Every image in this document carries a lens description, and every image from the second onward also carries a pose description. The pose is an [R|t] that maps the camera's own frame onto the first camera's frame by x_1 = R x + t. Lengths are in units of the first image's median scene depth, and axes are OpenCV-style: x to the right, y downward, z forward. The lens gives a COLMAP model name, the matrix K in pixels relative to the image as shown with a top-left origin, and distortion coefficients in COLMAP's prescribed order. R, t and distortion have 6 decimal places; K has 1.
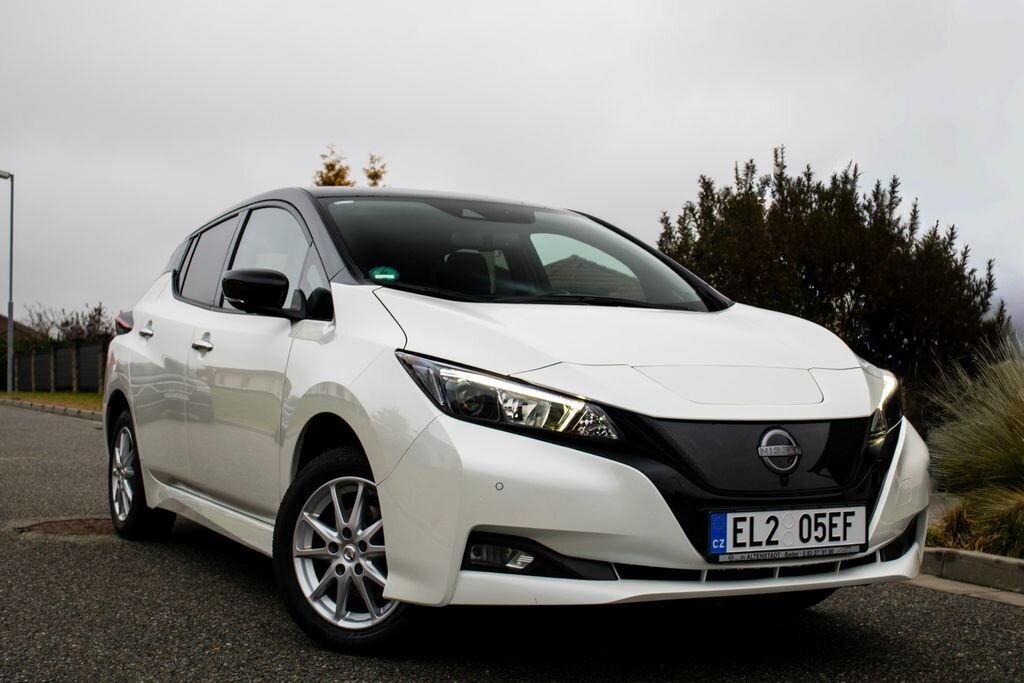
lens RADIAL K [[1468.8, 0, 512.0], [0, 1468.8, 341.5], [0, 0, 1]] dist [-0.204139, 0.010587]
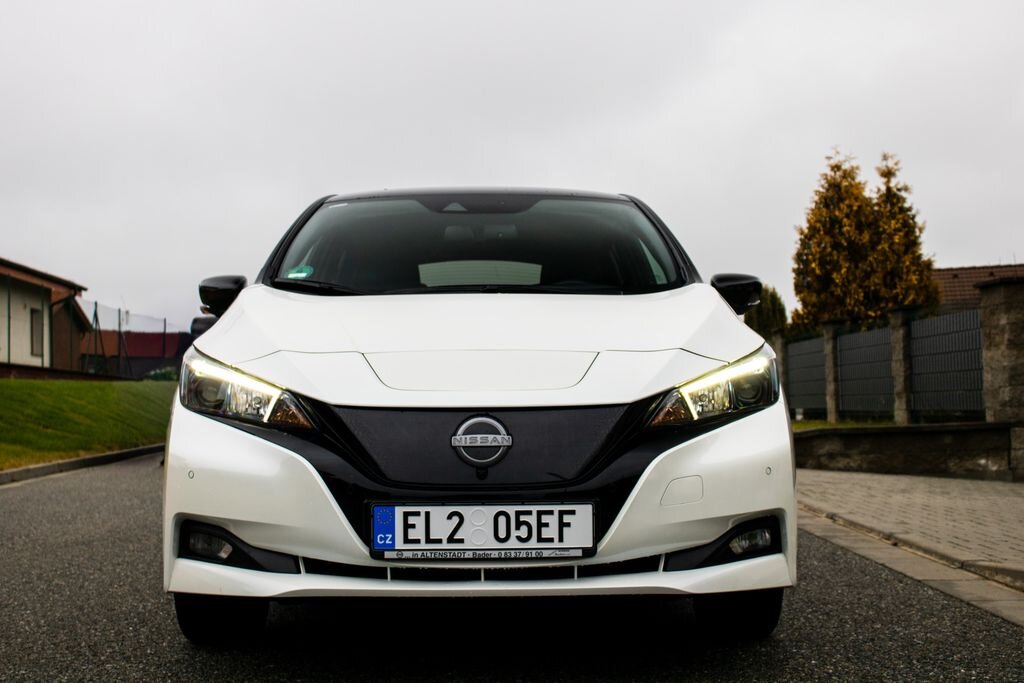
lens RADIAL K [[1456.5, 0, 512.0], [0, 1456.5, 341.5], [0, 0, 1]] dist [-0.031159, -0.041051]
pose [[0.892246, -0.034607, -0.450221, 0.619240], [0.030516, 0.999401, -0.016346, 0.028576], [0.450517, 0.000846, 0.892767, 0.193800]]
